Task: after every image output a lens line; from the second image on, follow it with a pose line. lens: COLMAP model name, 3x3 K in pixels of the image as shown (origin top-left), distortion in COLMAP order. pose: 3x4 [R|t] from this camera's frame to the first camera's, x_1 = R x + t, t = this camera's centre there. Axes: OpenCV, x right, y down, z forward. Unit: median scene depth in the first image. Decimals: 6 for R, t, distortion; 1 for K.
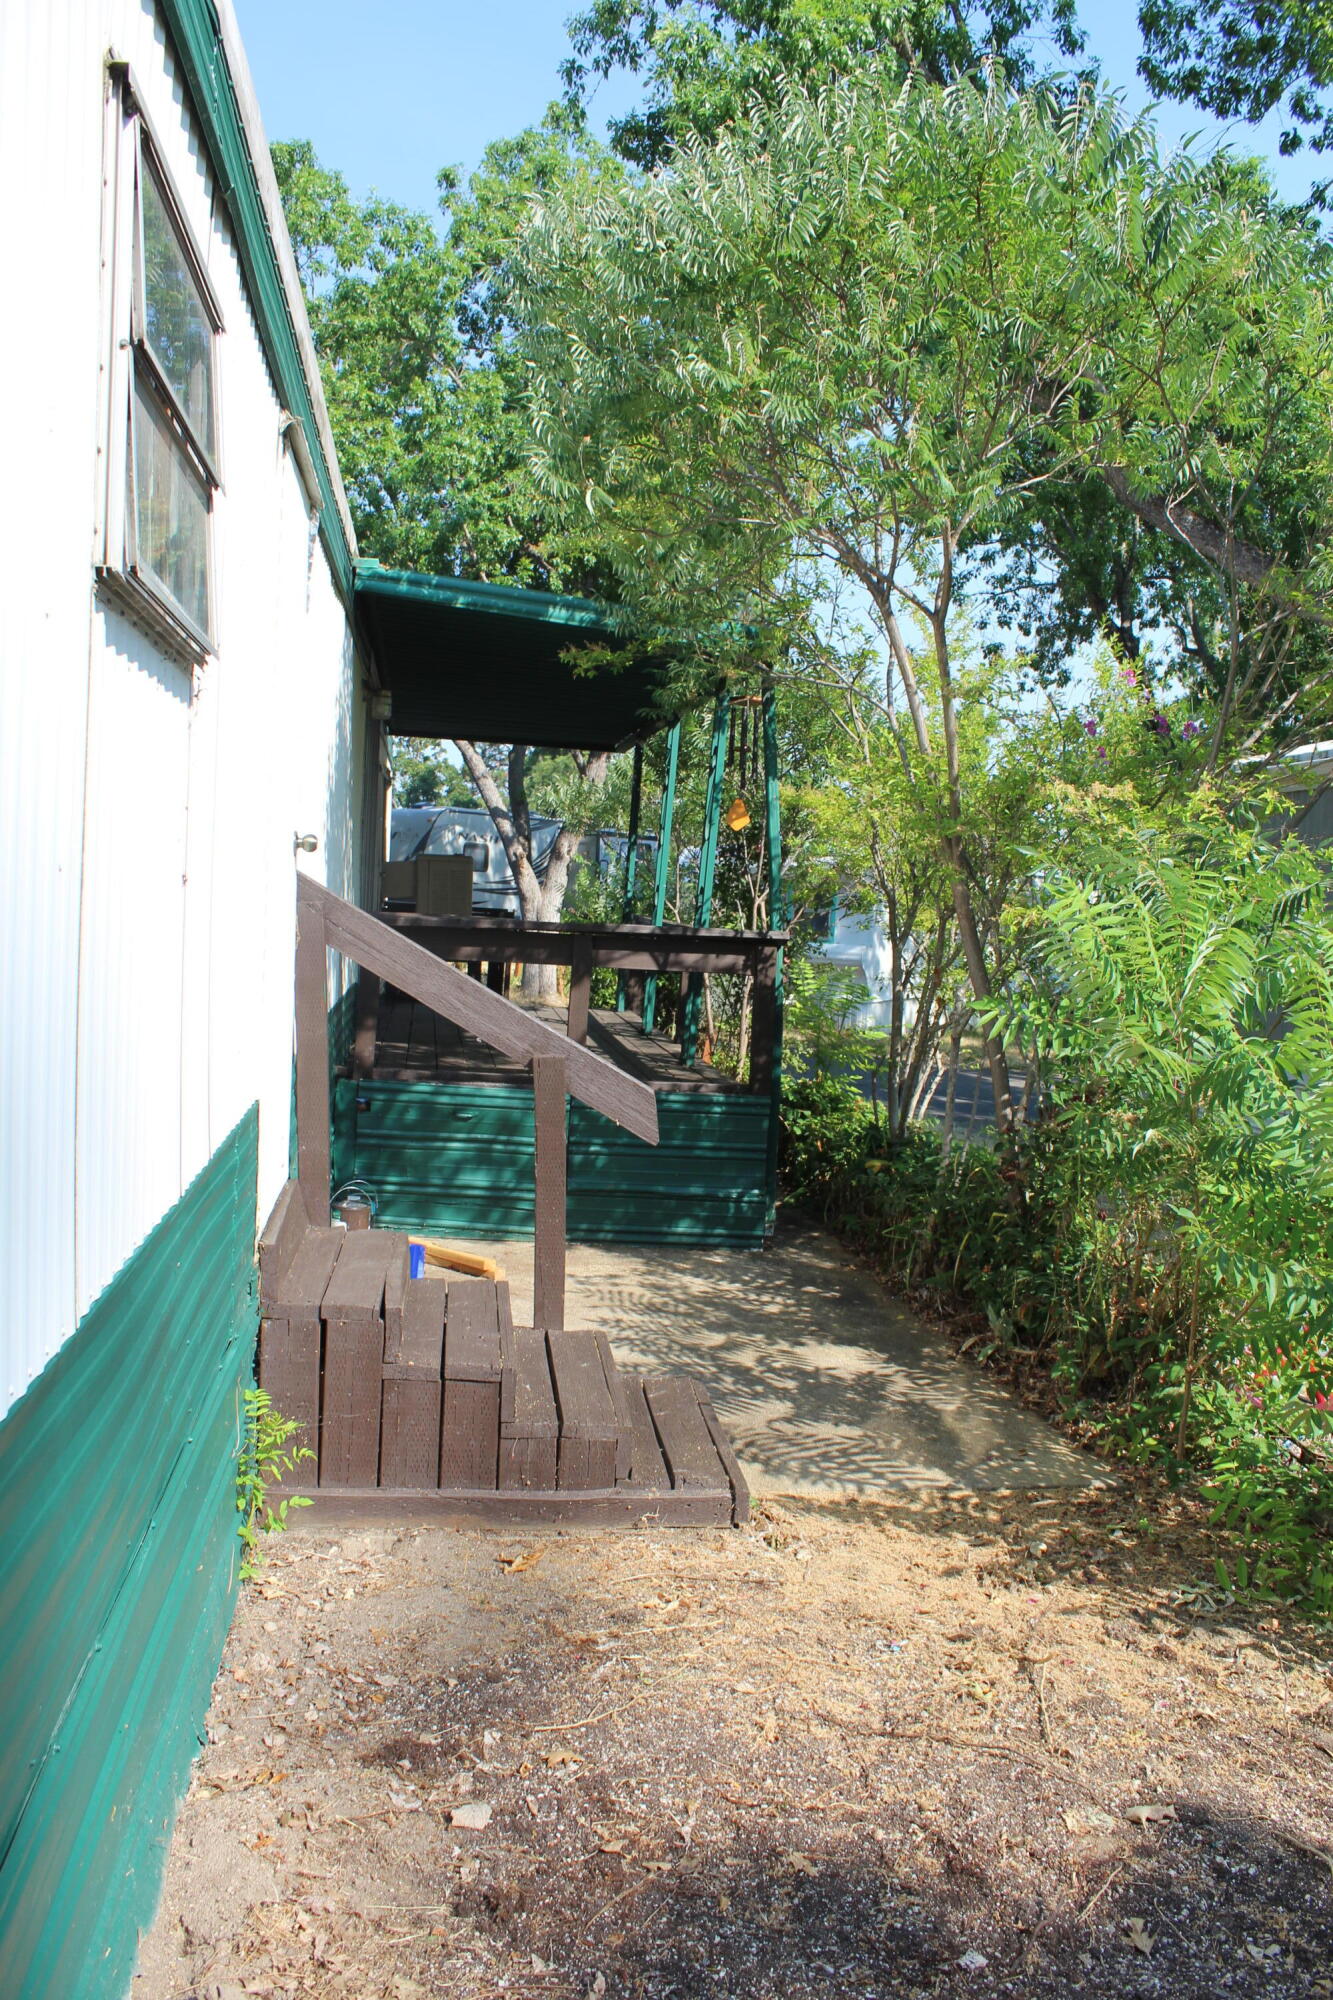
lens RADIAL K [[1665.5, 0, 666.5], [0, 1665.5, 1000.0], [0, 0, 1]] dist [-0.174990, 0.150842]
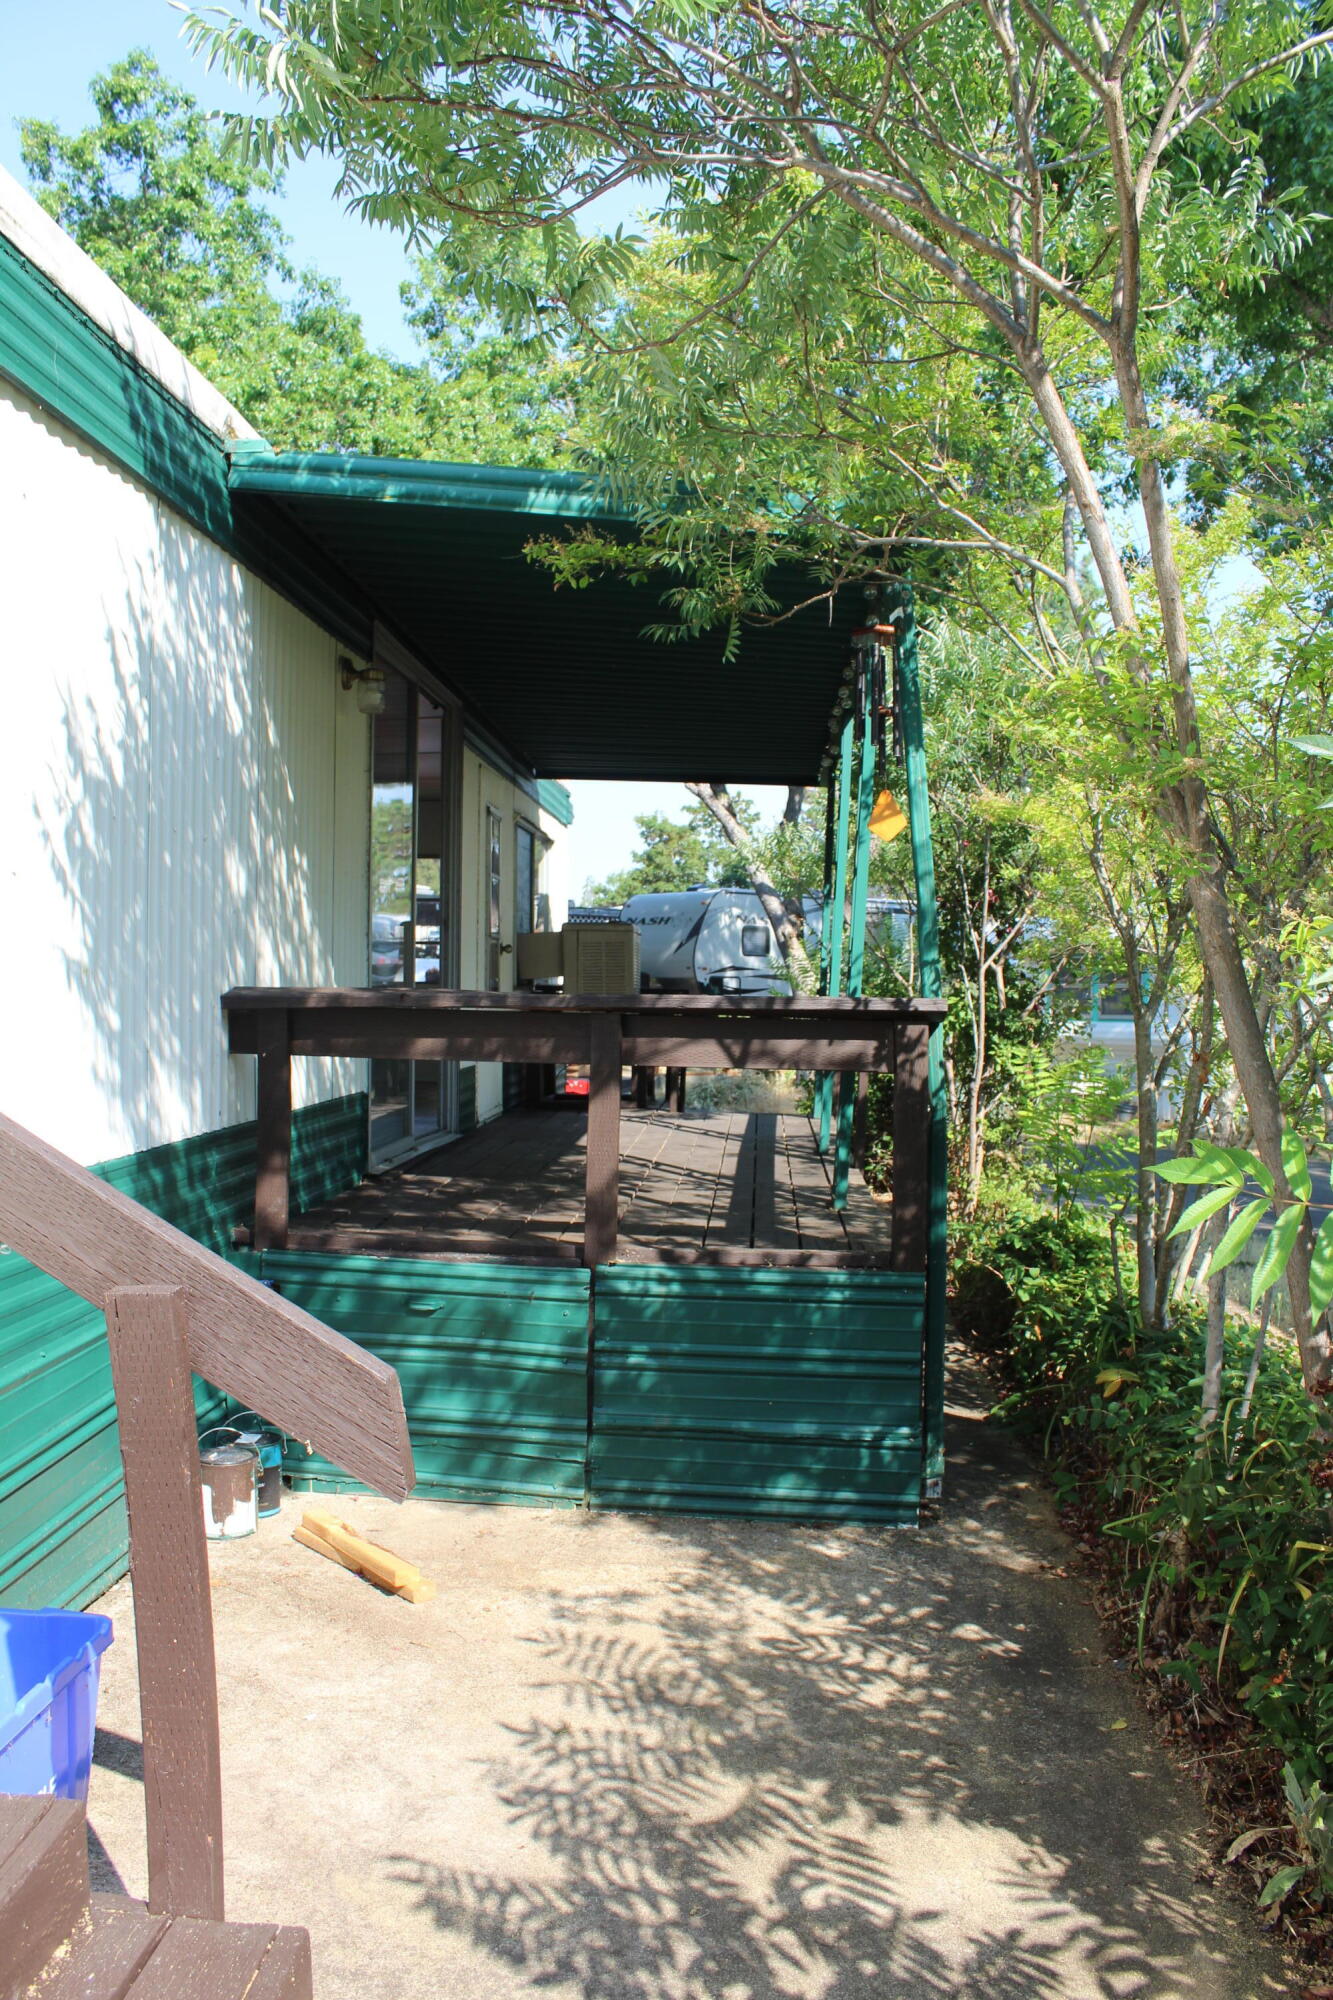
lens RADIAL K [[1665.5, 0, 666.5], [0, 1665.5, 1000.0], [0, 0, 1]] dist [-0.174990, 0.150842]
pose [[0.979656, -0.031712, -0.198162, 0.093380], [0.020902, 0.998189, -0.056407, -0.008935], [0.199592, 0.051117, 0.978545, 0.396676]]
